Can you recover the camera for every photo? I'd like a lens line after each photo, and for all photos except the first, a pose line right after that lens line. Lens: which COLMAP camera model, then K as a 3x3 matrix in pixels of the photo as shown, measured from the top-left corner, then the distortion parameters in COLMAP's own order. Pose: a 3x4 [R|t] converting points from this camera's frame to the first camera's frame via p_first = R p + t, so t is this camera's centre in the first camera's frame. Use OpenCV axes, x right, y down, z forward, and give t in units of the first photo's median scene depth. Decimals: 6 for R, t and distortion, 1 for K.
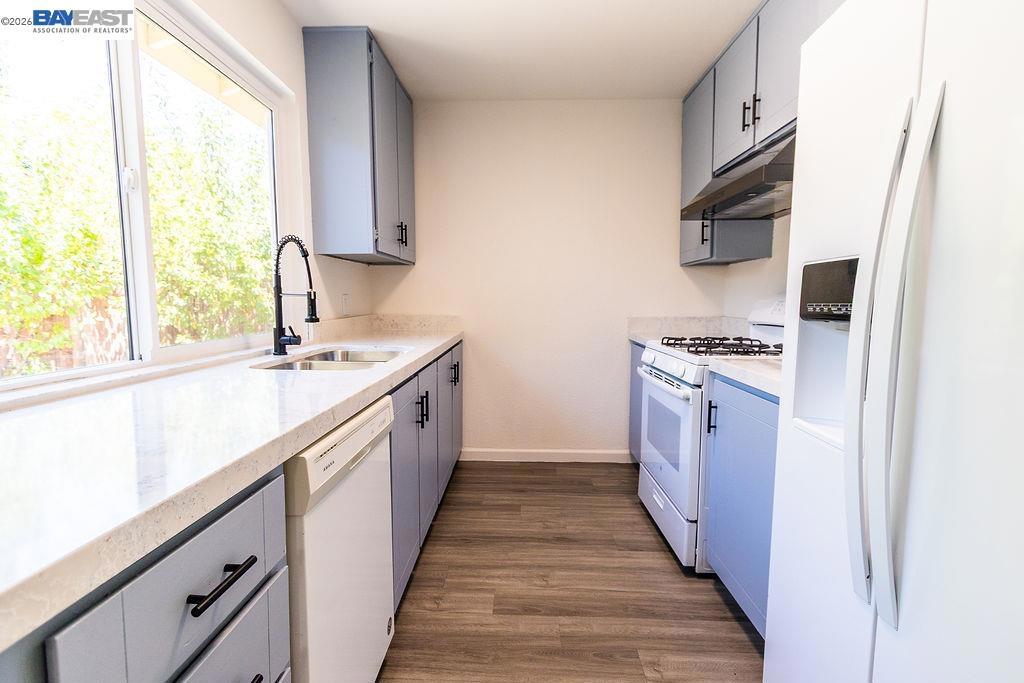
lens RADIAL K [[484.3, 0, 508.9], [0, 484.3, 345.0], [0, 0, 1]] dist [-0.000052, -0.000035]
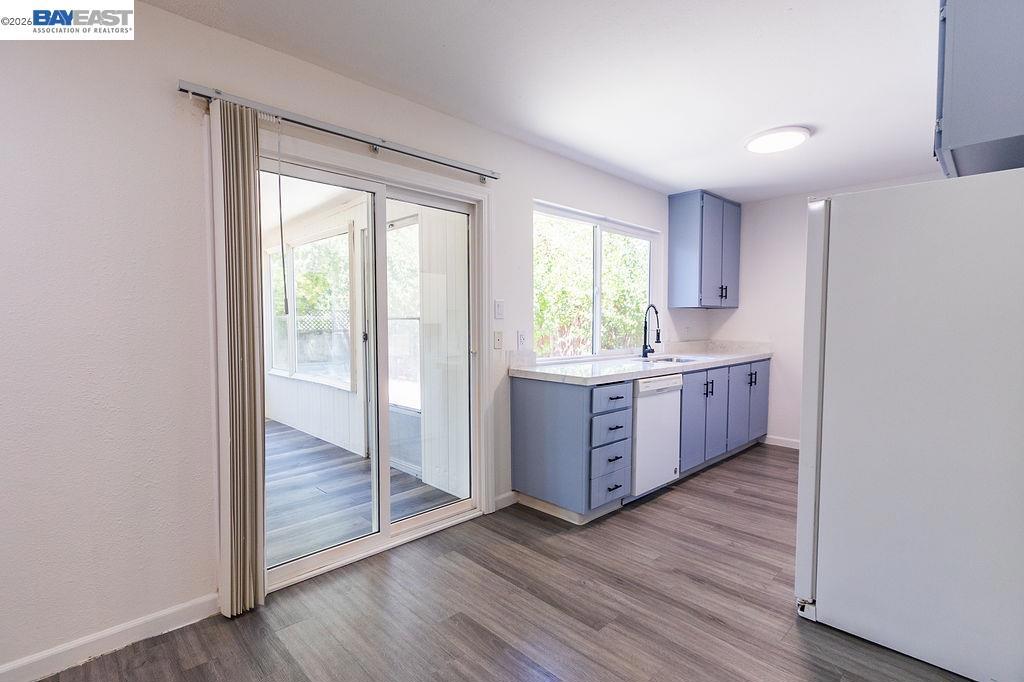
lens RADIAL K [[484.3, 0, 508.9], [0, 484.3, 344.5], [0, 0, 1]] dist [-0.000052, -0.000035]
pose [[0.712186, 0.032474, -0.701239, 0.508248], [-0.066186, 0.997586, -0.021022, 0.039787], [0.698864, 0.061384, 0.712616, -0.812747]]
